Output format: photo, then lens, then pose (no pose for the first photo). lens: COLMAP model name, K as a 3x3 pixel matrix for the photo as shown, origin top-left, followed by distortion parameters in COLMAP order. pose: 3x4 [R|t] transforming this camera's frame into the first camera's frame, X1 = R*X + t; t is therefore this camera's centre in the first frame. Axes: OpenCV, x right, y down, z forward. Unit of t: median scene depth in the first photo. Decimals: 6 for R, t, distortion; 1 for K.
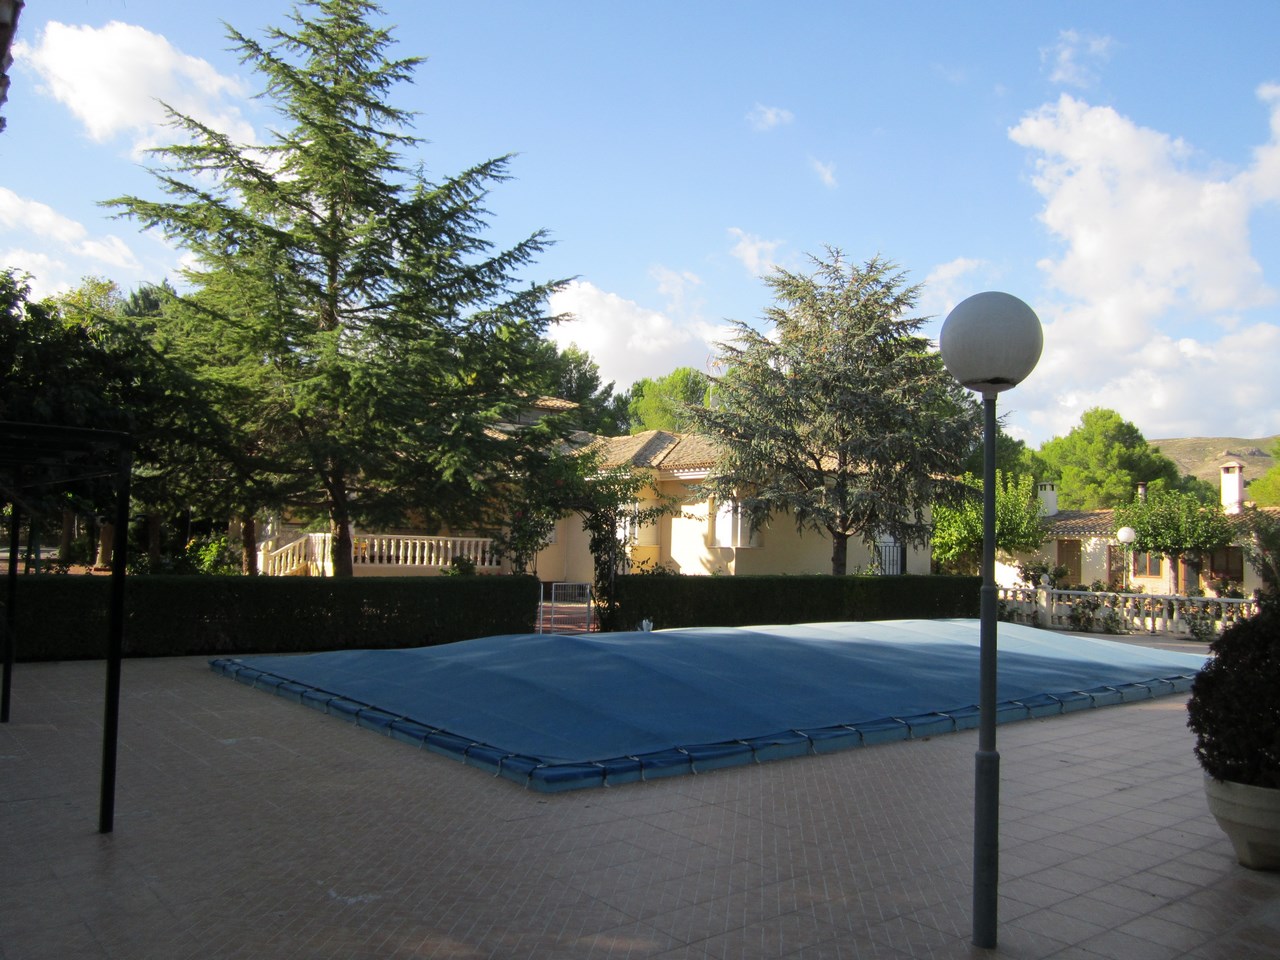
lens RADIAL K [[1066.0, 0, 640.0], [0, 1066.0, 480.0], [0, 0, 1]] dist [-0.053673, -0.005513]
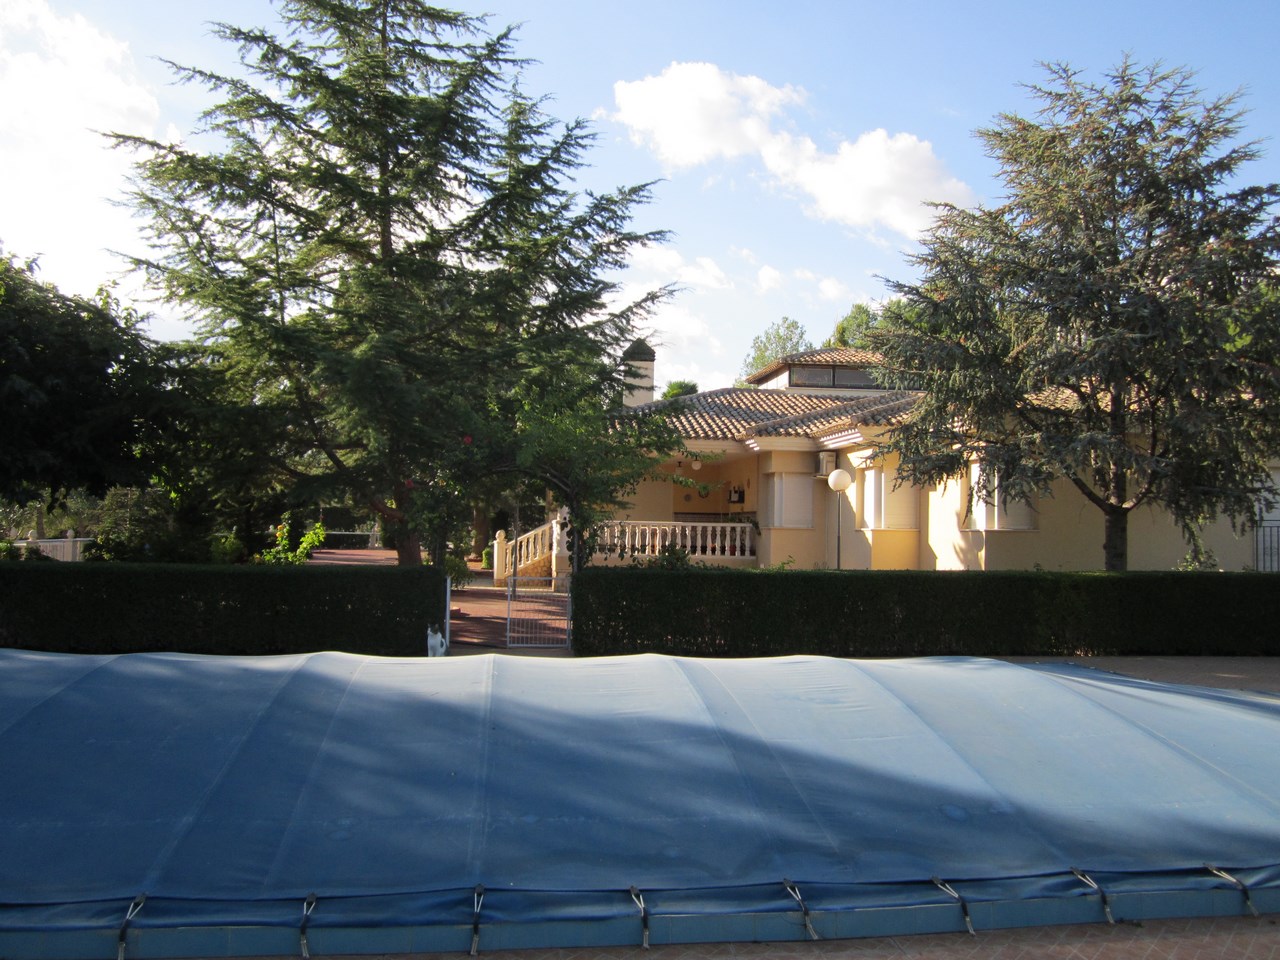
lens RADIAL K [[1054.4, 0, 640.0], [0, 1054.4, 480.0], [0, 0, 1]] dist [-0.031120, 0.005197]
pose [[0.852601, -0.035159, -0.521379, 0.275466], [0.039312, 0.999222, -0.003095, 0.025050], [0.521082, -0.017857, 0.853320, 0.307517]]
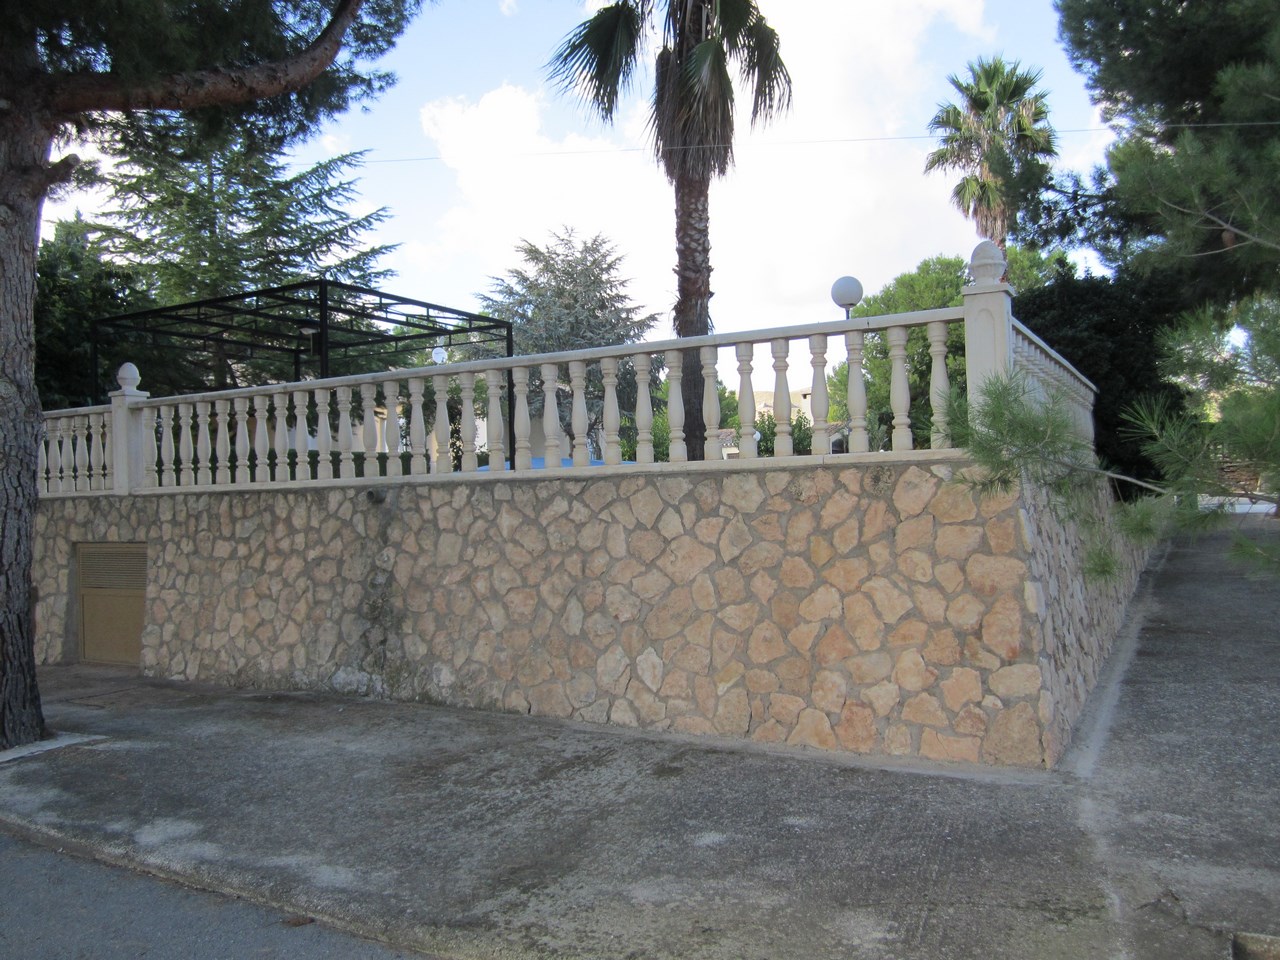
lens RADIAL K [[1066.0, 0, 640.0], [0, 1066.0, 480.0], [0, 0, 1]] dist [-0.053673, -0.005513]
pose [[0.920621, -0.041848, 0.388209, -0.270669], [0.025549, 0.998566, 0.047055, 0.045710], [-0.389622, -0.033401, 0.920369, -0.303630]]
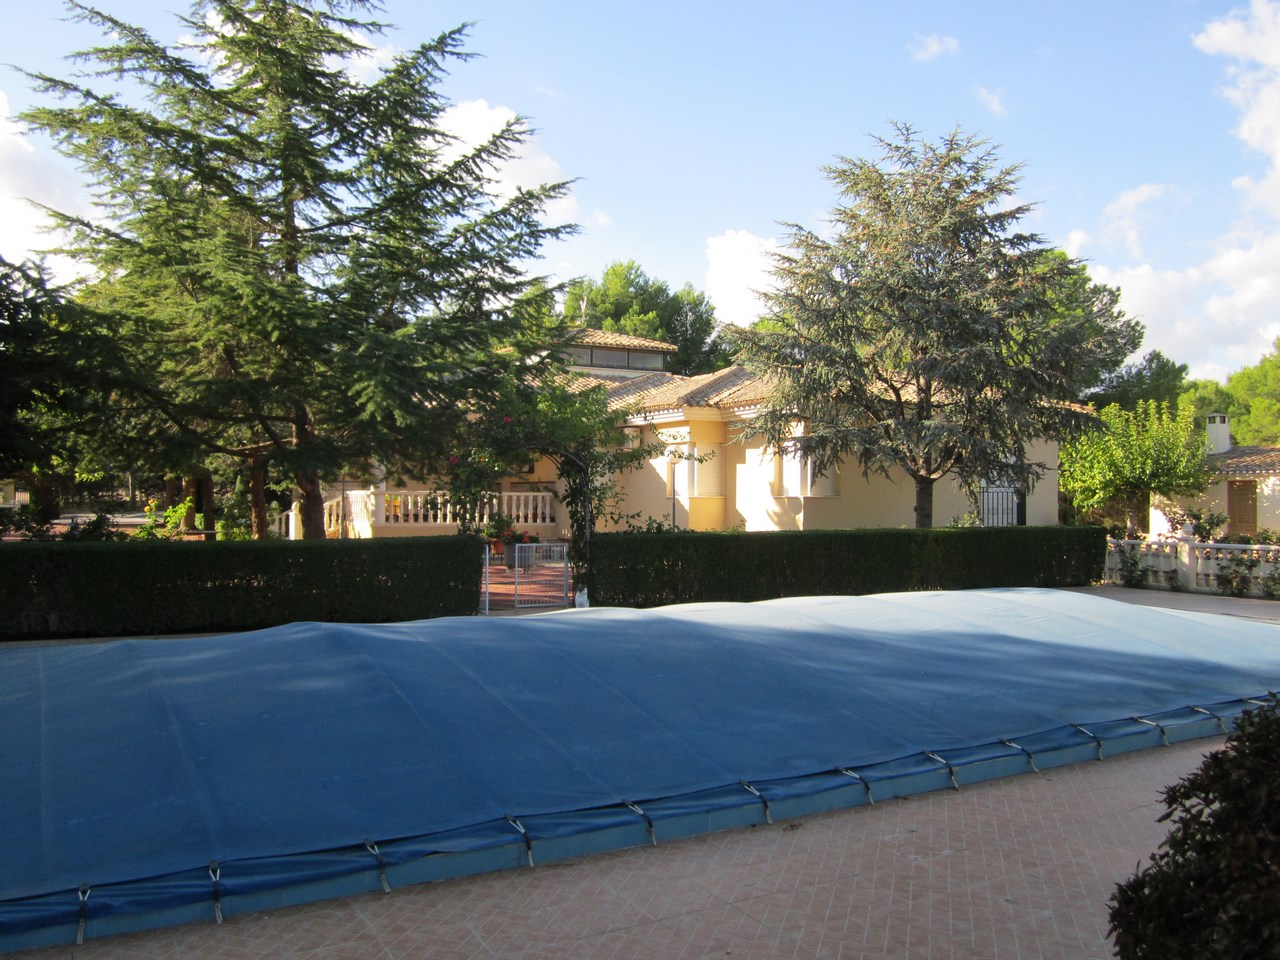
lens RADIAL K [[1060.3, 0, 640.0], [0, 1060.3, 480.0], [0, 0, 1]] dist [-0.045254, -0.001870]
pose [[0.986676, -0.022639, -0.161117, 0.103778], [0.029487, 0.998755, 0.040240, 0.013342], [0.160005, -0.044455, 0.986115, 0.161716]]
